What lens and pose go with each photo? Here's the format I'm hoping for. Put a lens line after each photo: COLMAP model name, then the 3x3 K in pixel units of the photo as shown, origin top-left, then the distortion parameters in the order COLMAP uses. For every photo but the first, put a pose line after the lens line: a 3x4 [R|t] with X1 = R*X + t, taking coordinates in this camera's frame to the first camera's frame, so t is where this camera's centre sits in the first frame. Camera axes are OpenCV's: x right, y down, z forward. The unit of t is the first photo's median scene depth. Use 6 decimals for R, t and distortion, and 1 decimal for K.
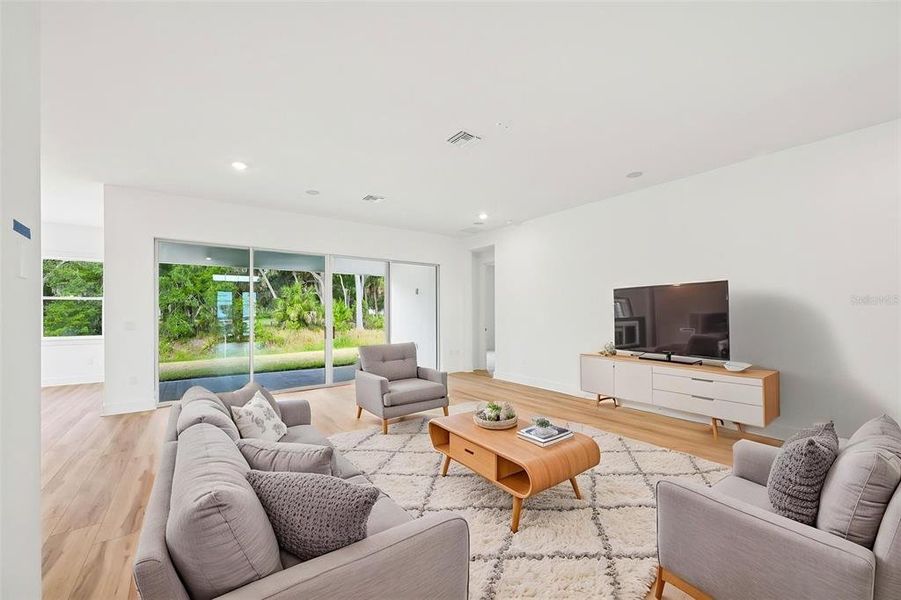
lens RADIAL K [[356.4, 0, 445.3], [0, 356.4, 304.7], [0, 0, 1]] dist [-0.001294, 0.000683]
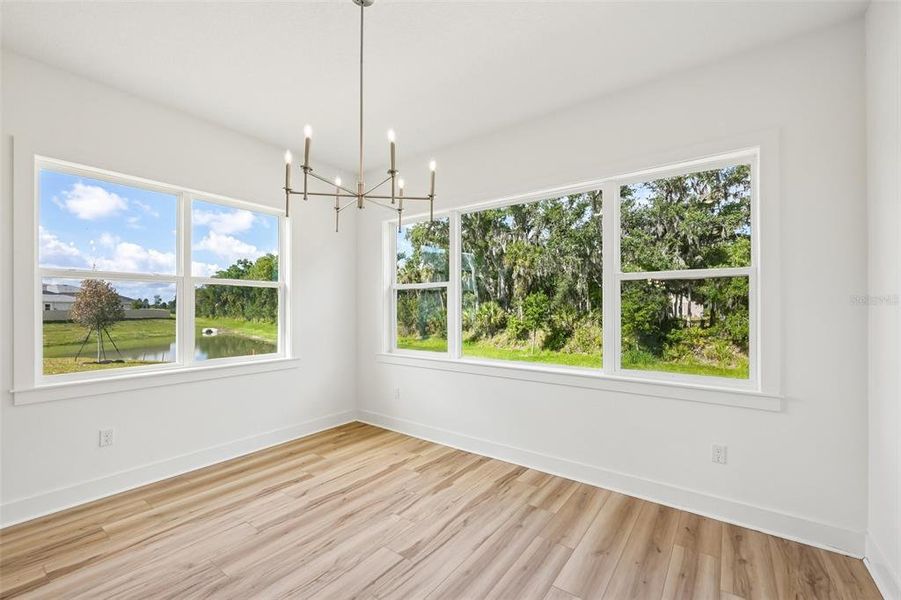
lens RADIAL K [[374.1, 0, 449.7], [0, 374.1, 308.8], [0, 0, 1]] dist [-0.002665, 0.000007]
pose [[0.308264, 0.001620, -0.951299, -0.194401], [0.020811, 0.999748, 0.008446, 0.002558], [0.951073, -0.022401, 0.308153, 0.159995]]
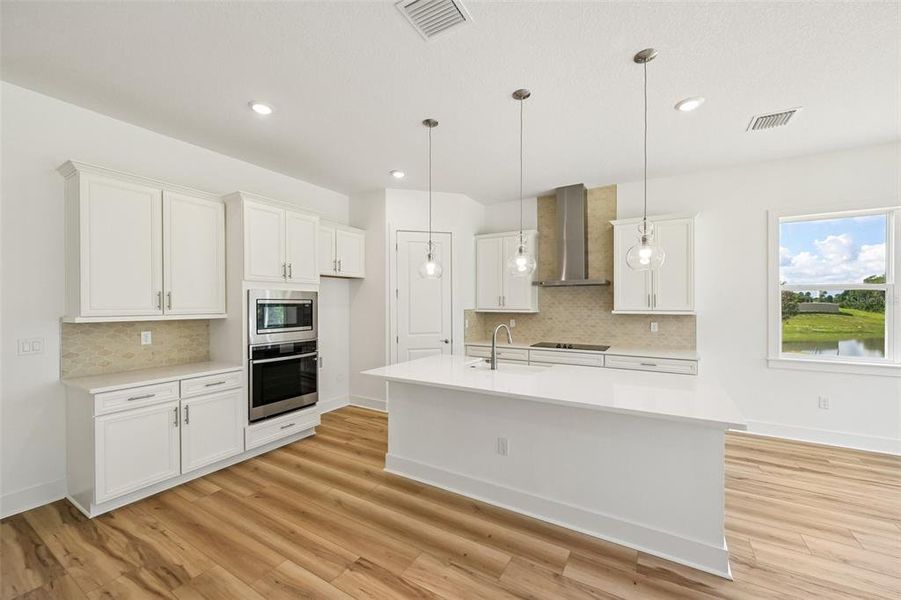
lens RADIAL K [[356.4, 0, 454.8], [0, 356.4, 304.2], [0, 0, 1]] dist [-0.001294, 0.000683]
pose [[-0.912537, 0.004251, -0.408971, -0.129344], [0.011118, 0.999834, -0.014415, -0.001126], [0.408842, -0.017701, -0.912433, 0.169689]]
